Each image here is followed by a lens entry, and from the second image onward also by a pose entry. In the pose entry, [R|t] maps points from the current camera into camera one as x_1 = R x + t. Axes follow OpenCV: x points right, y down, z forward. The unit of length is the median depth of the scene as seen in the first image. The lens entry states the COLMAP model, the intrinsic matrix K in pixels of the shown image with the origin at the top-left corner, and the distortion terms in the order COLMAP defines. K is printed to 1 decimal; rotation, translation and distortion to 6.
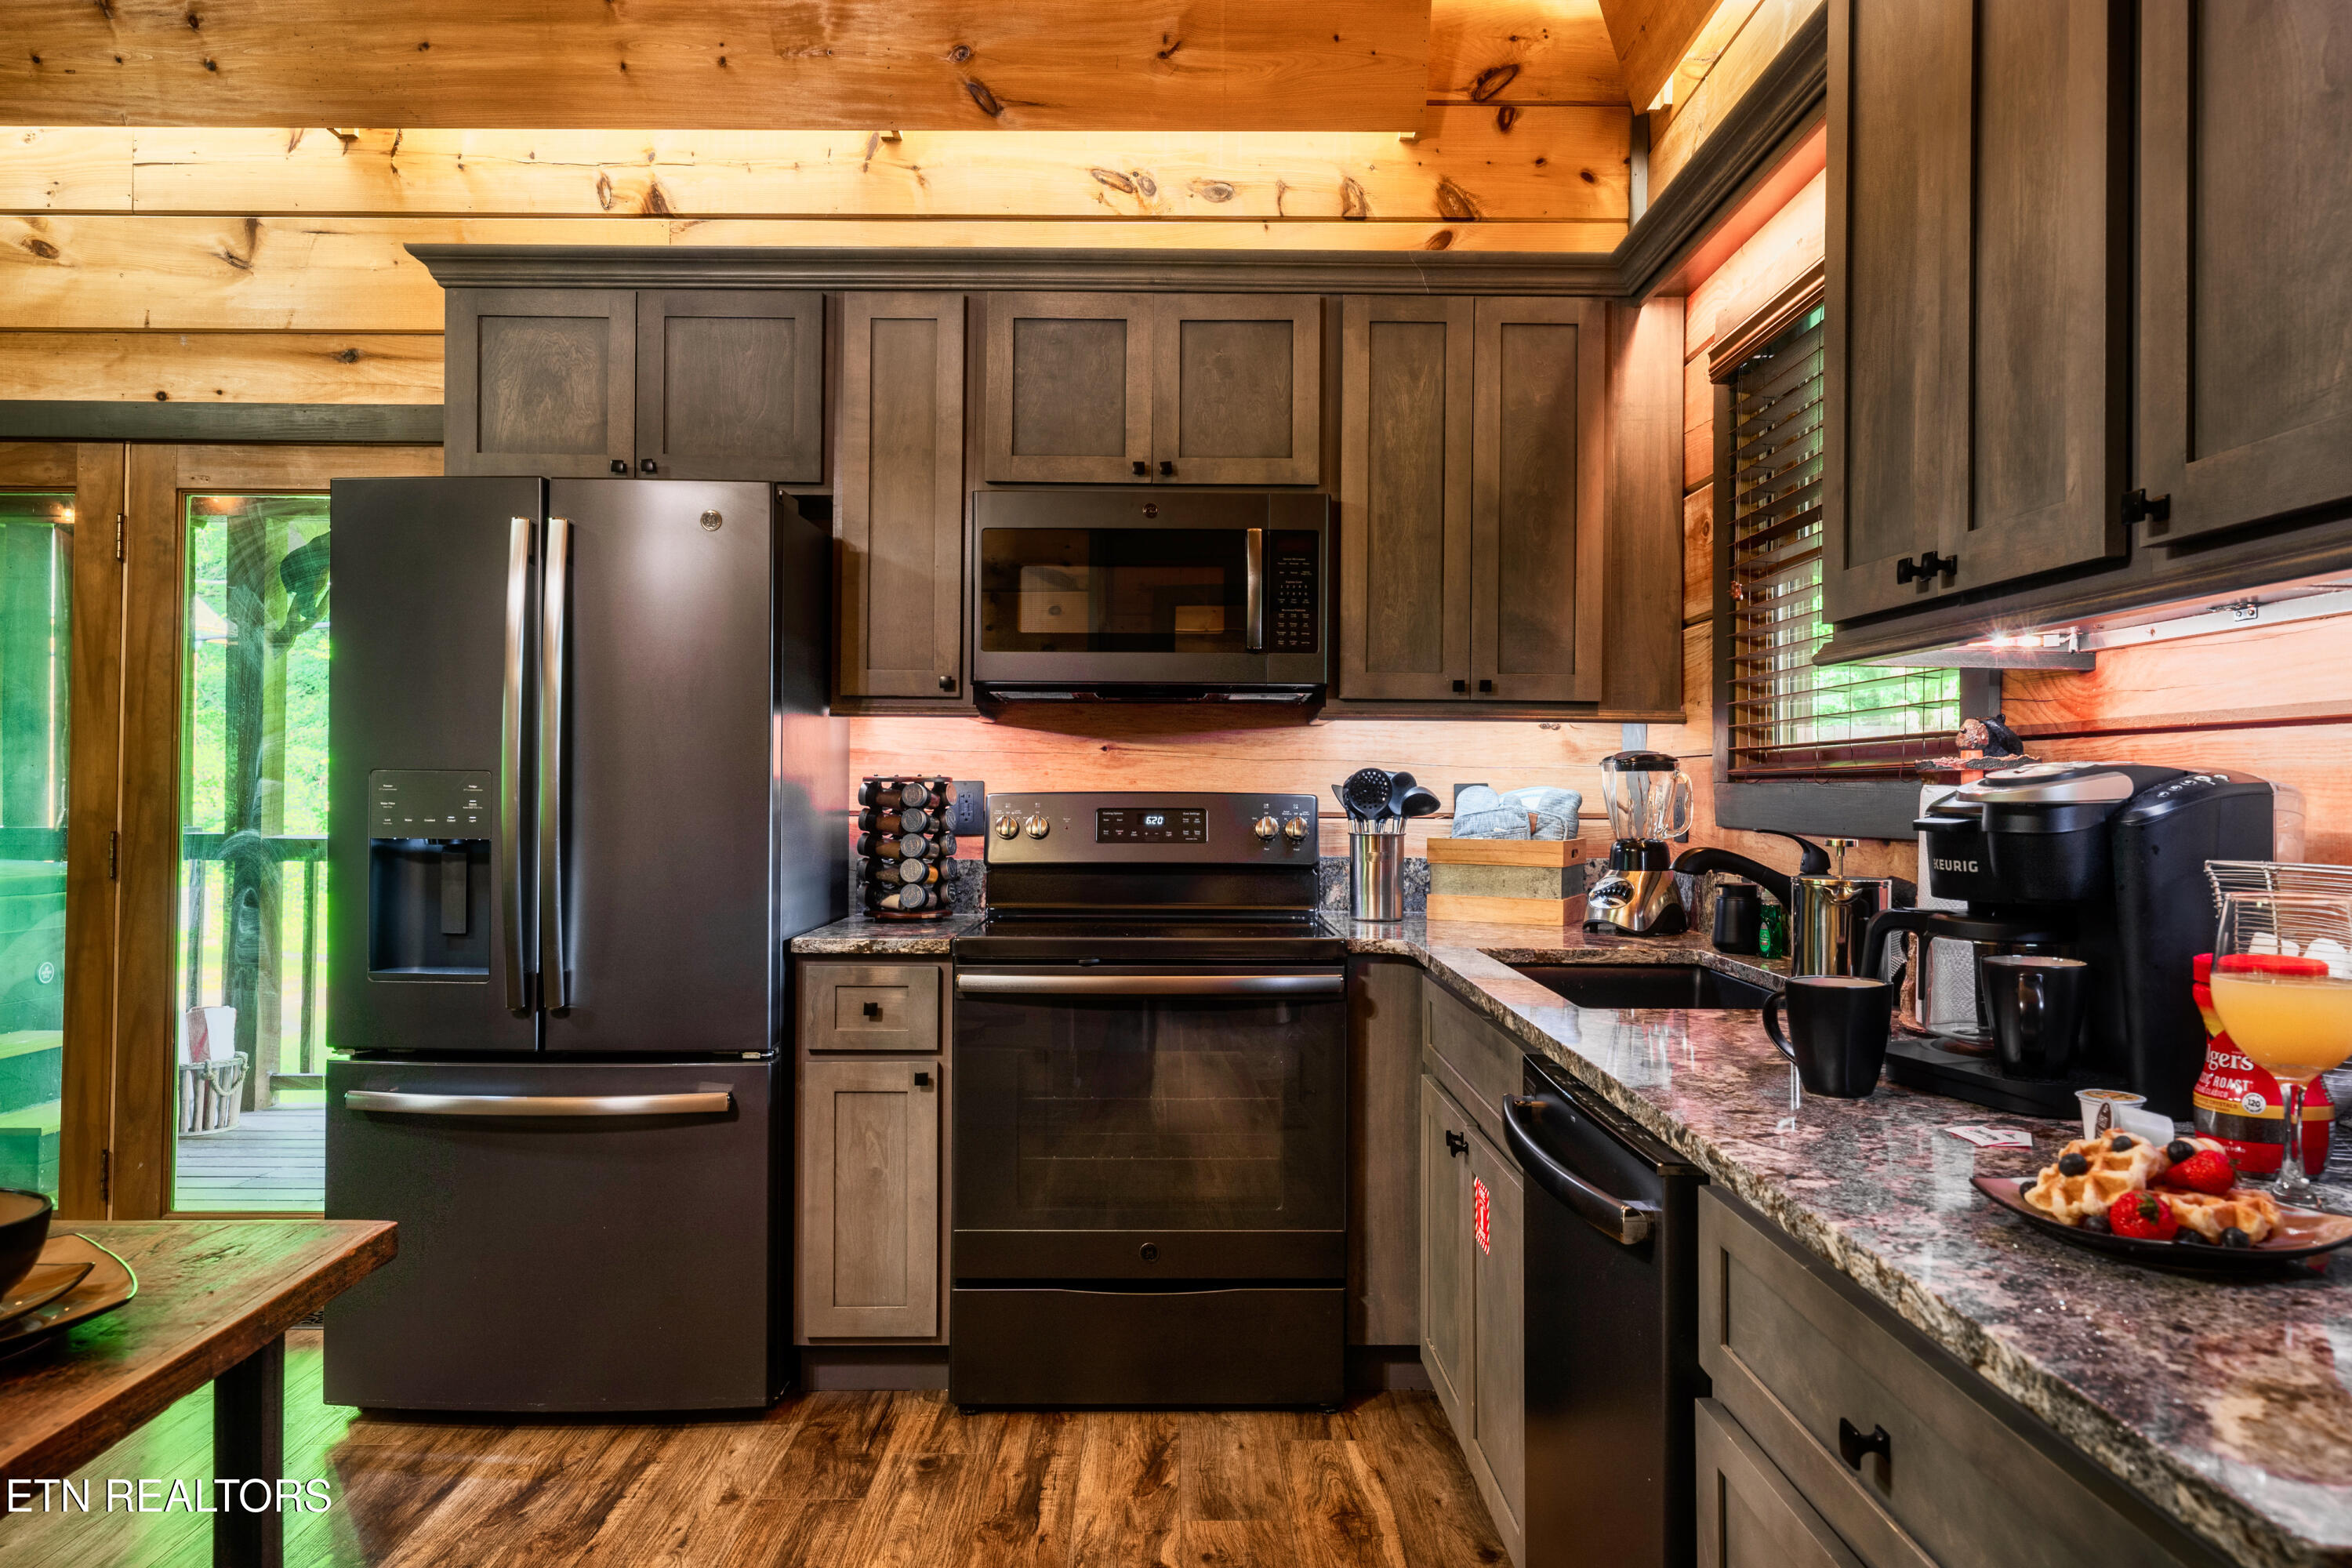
lens RADIAL K [[1594.1, 0, 1412.1], [0, 1594.1, 757.6], [0, 0, 1]] dist [-0.006999, 0.004536]
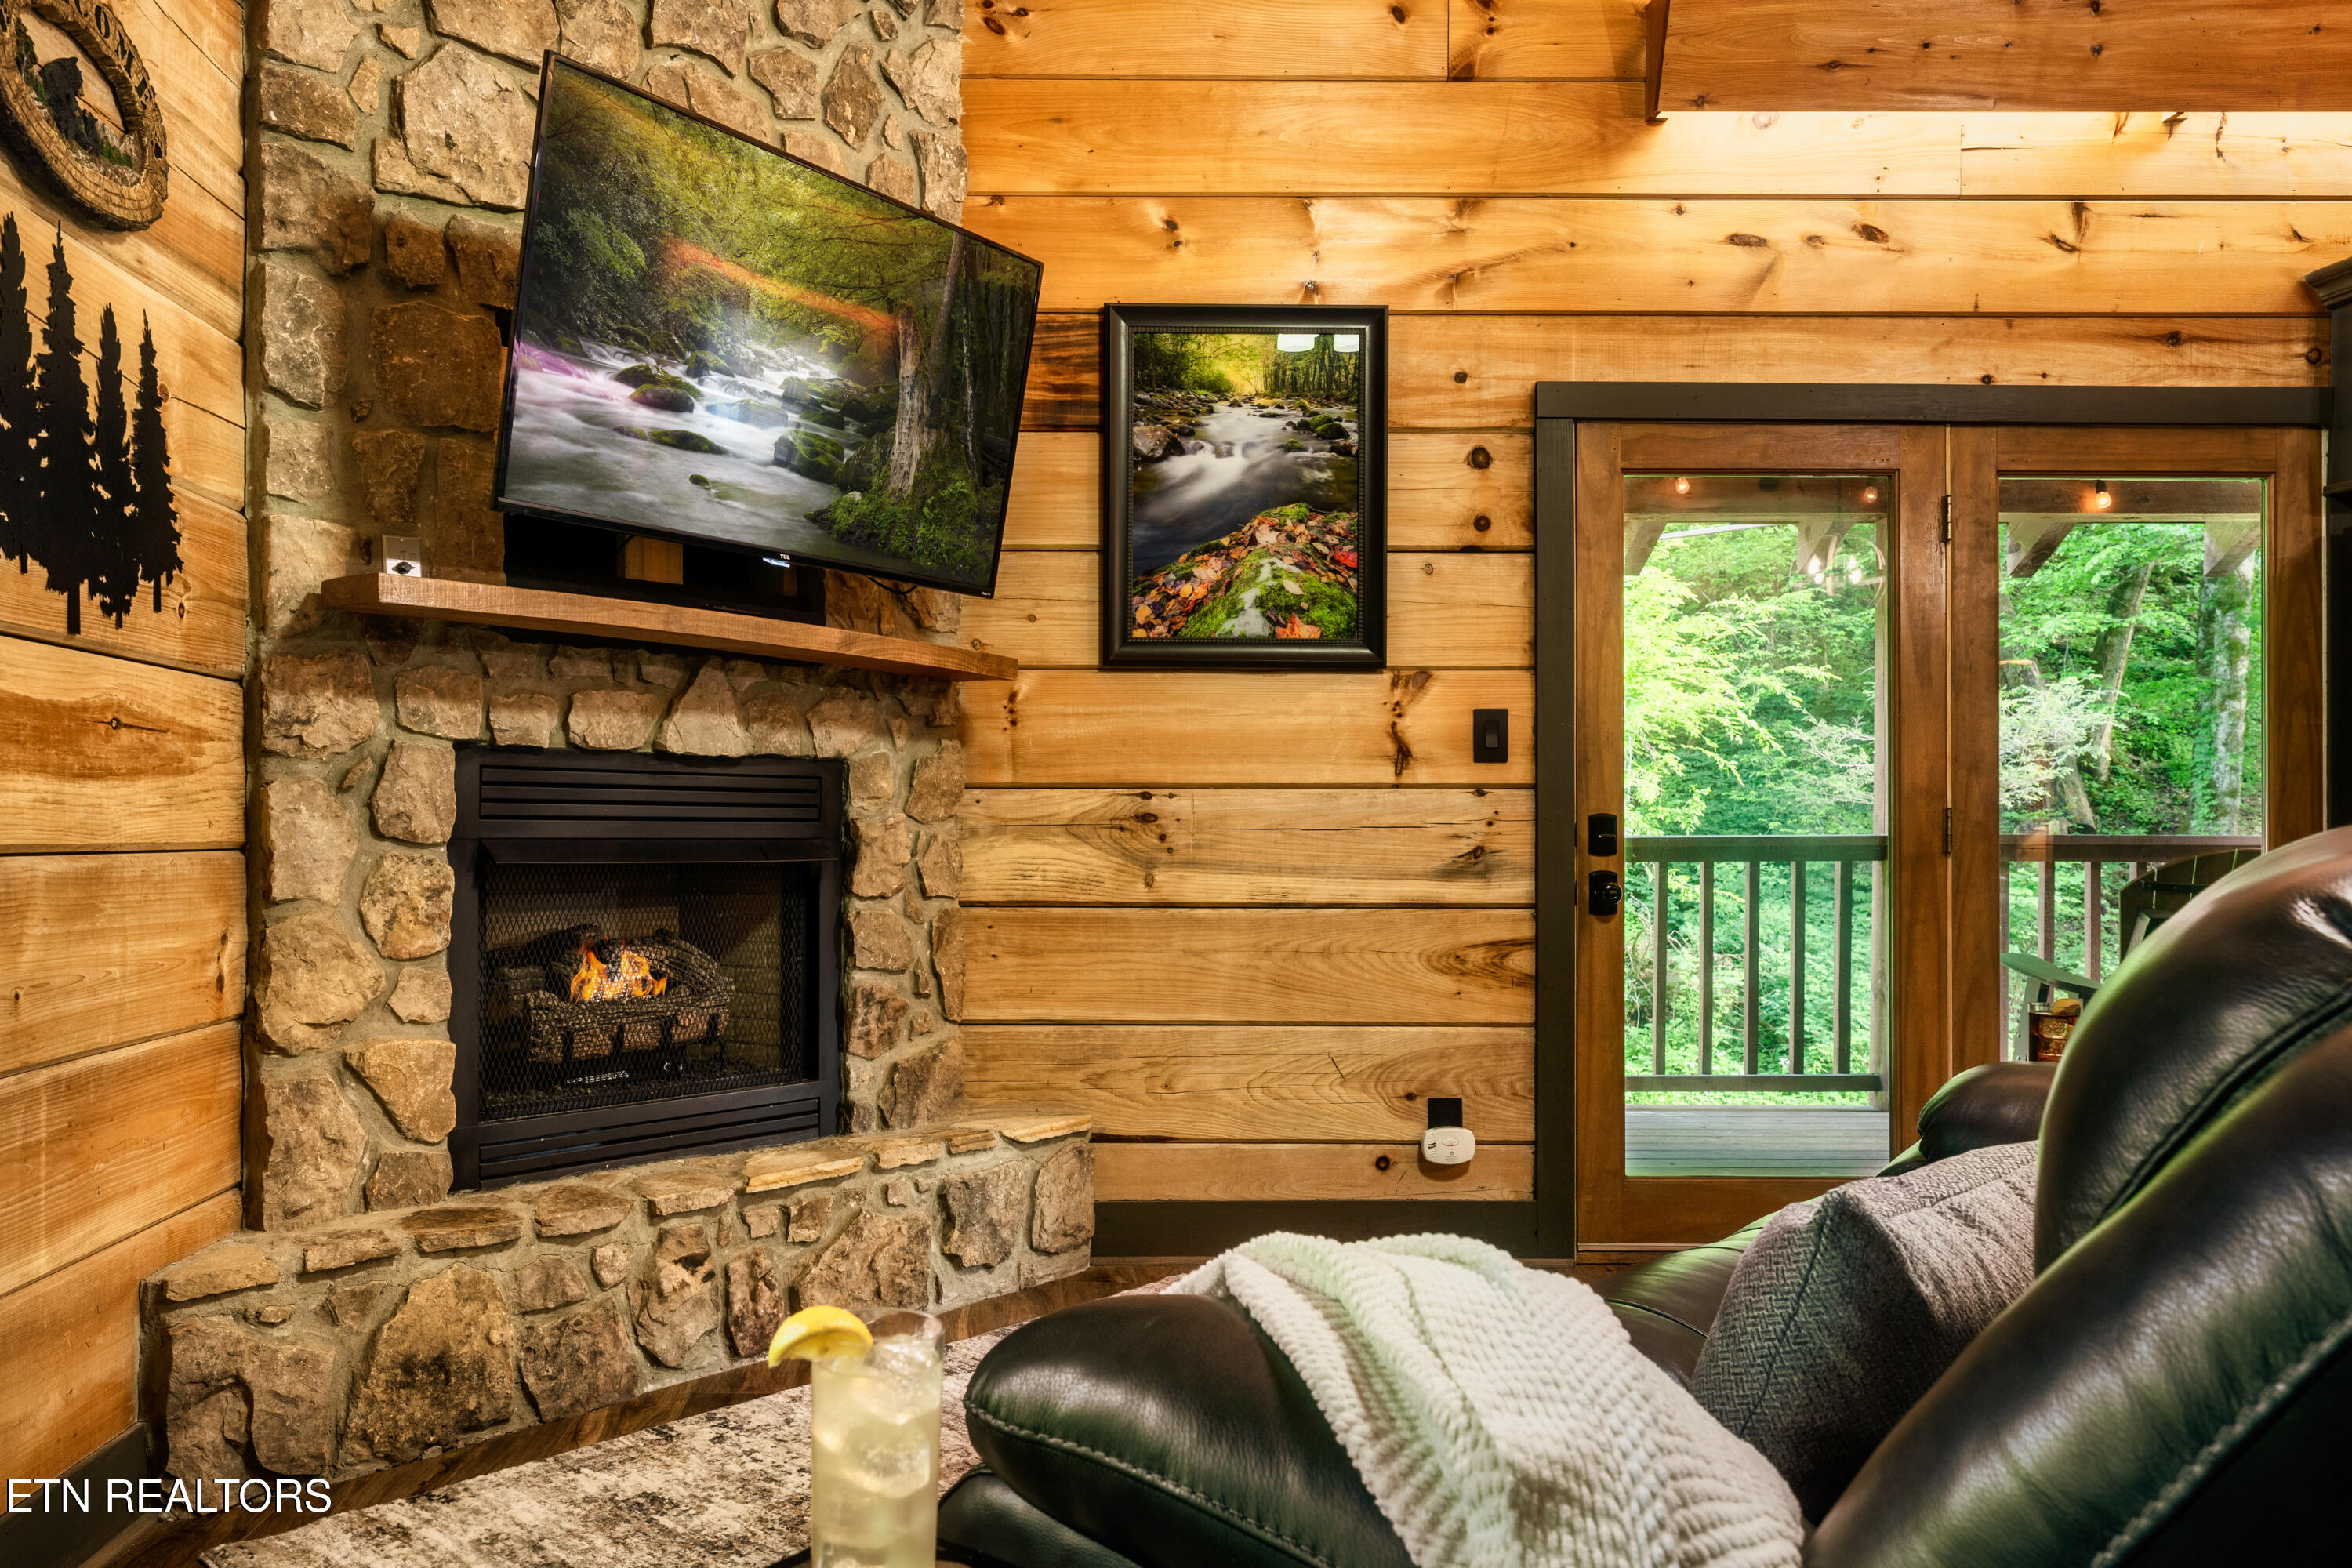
lens RADIAL K [[1594.1, 0, 1005.2], [0, 1594.1, 828.8], [0, 0, 1]] dist [-0.006999, 0.004536]
pose [[0.999872, -0.000421, -0.016005, -1.494439], [0.000840, 0.999657, 0.026183, 0.034588], [0.015989, -0.026193, 0.999529, -0.033905]]
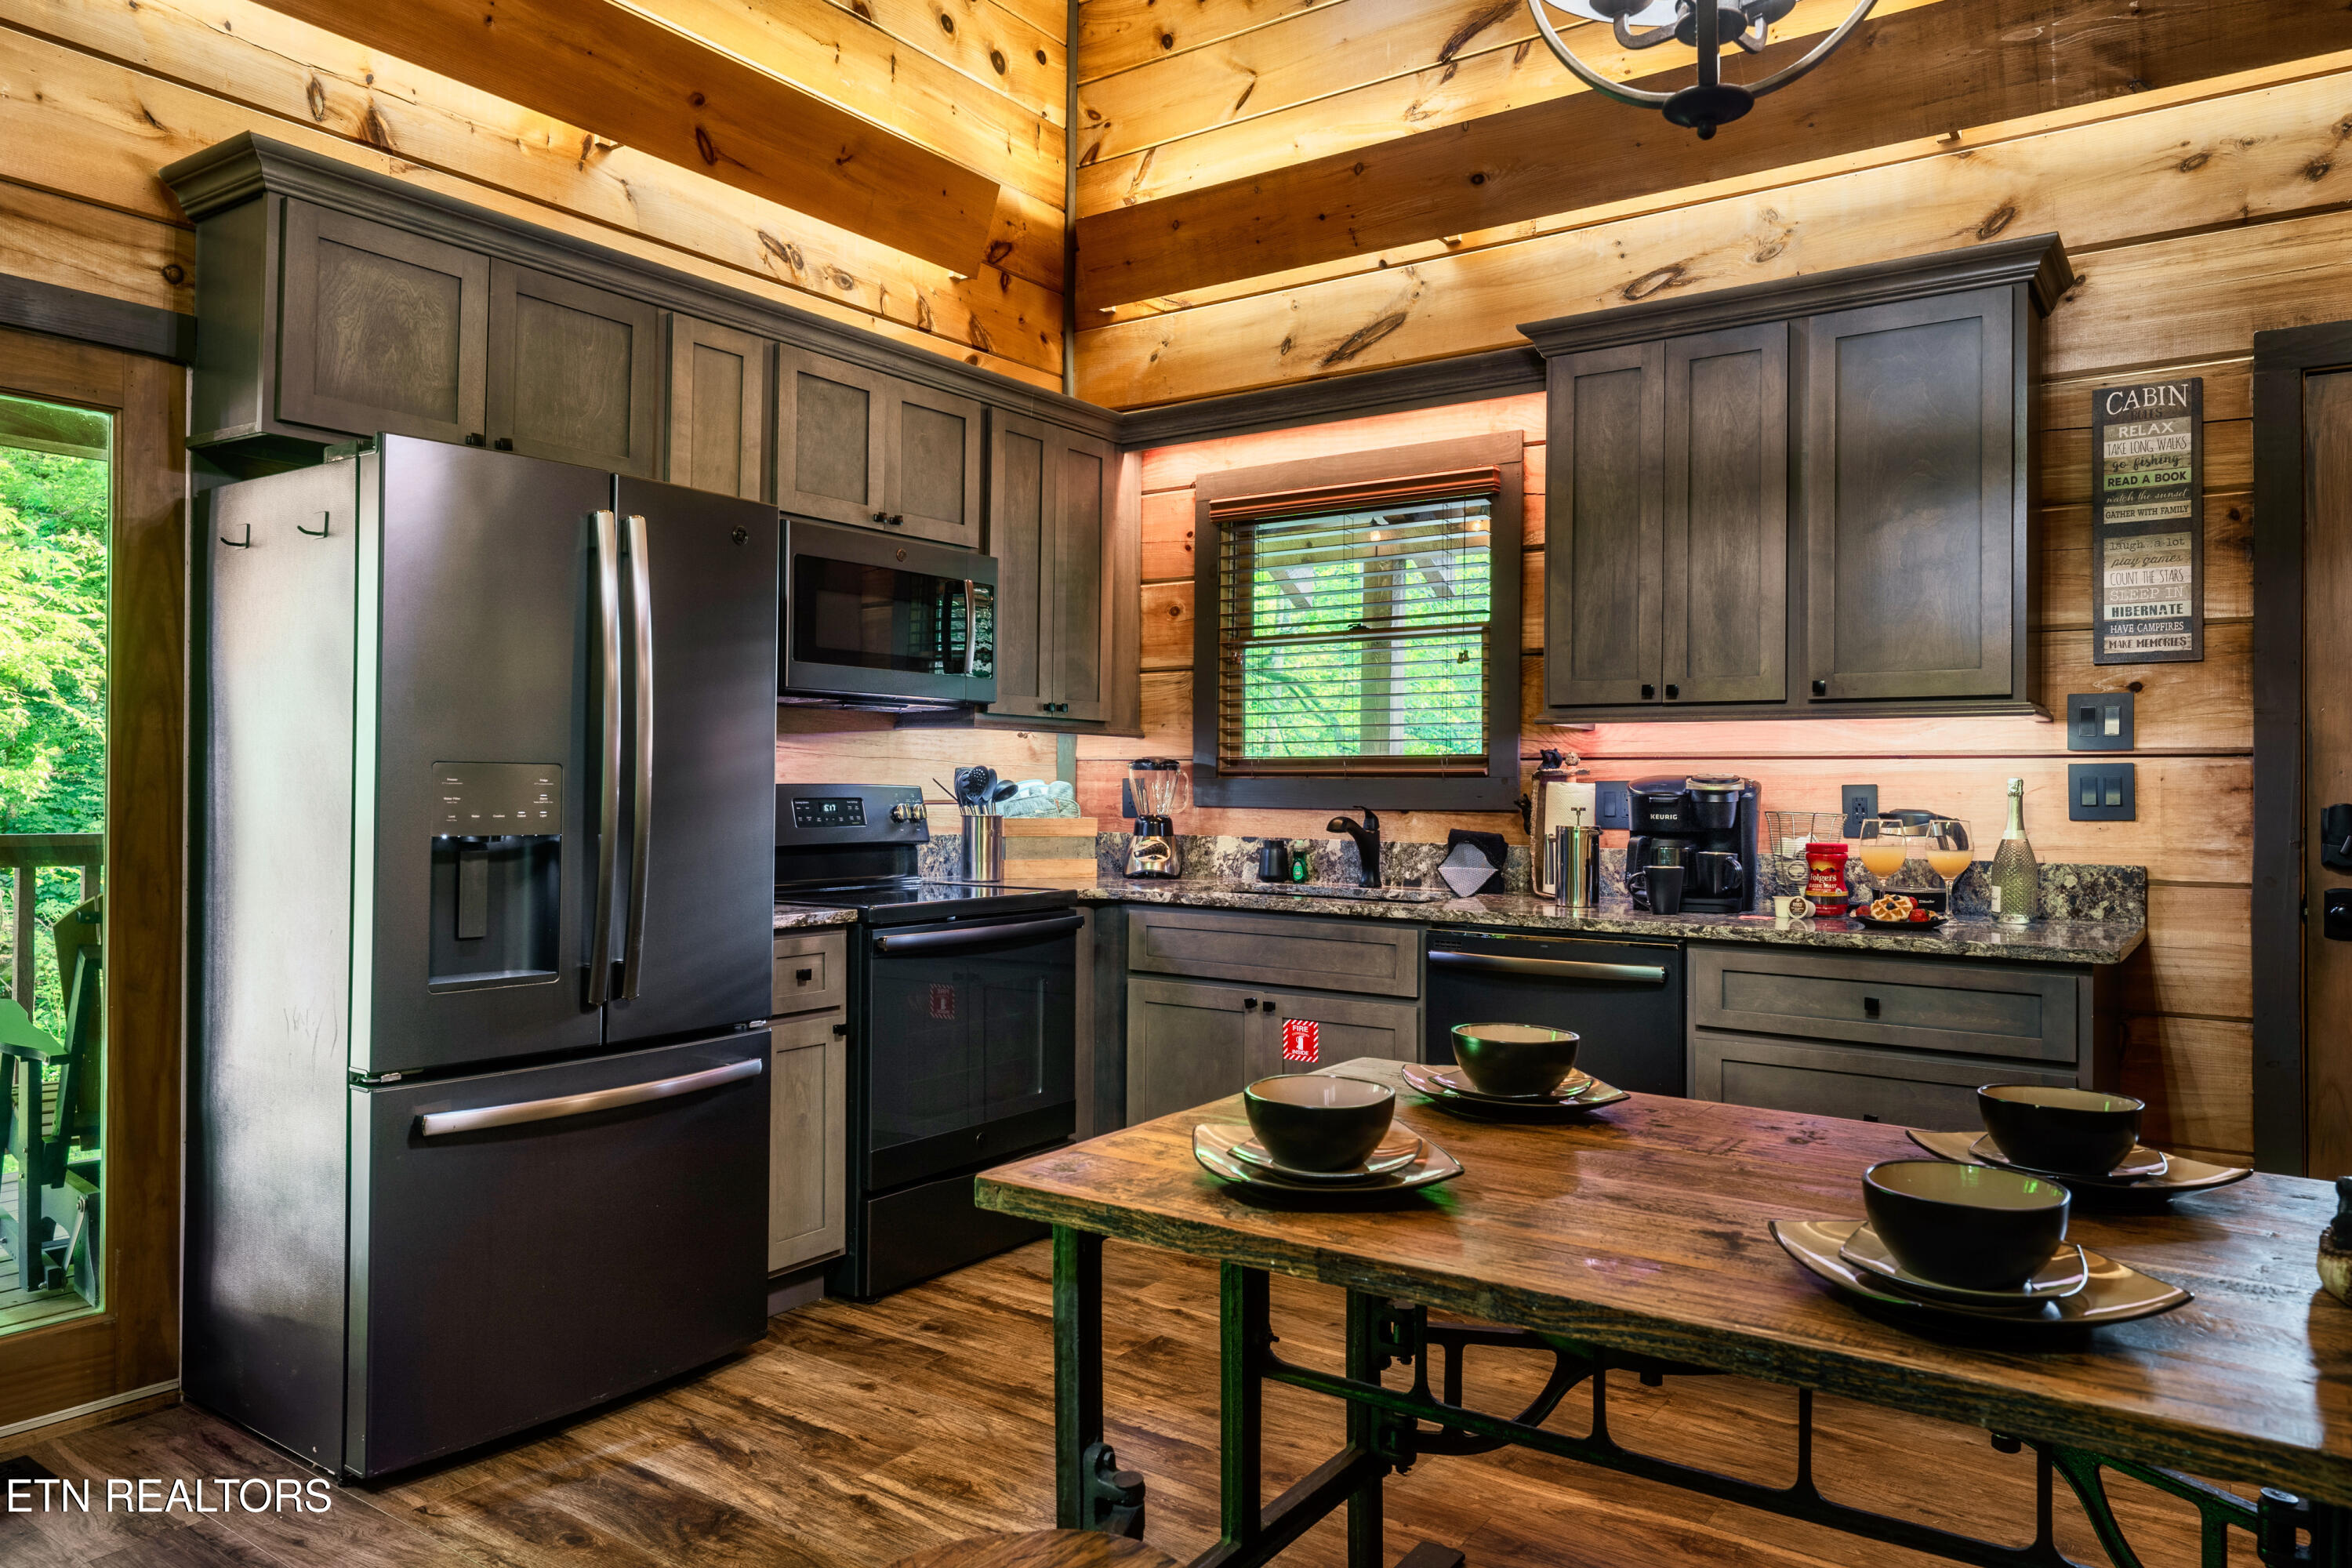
lens RADIAL K [[1594.1, 0, 1111.8], [0, 1594.1, 757.1], [0, 0, 1]] dist [-0.006999, 0.004536]
pose [[0.597351, 0.012637, 0.801880, -1.023927], [-0.020463, 0.999790, -0.000512, -0.002203], [-0.801719, -0.016103, 0.597484, 0.128754]]
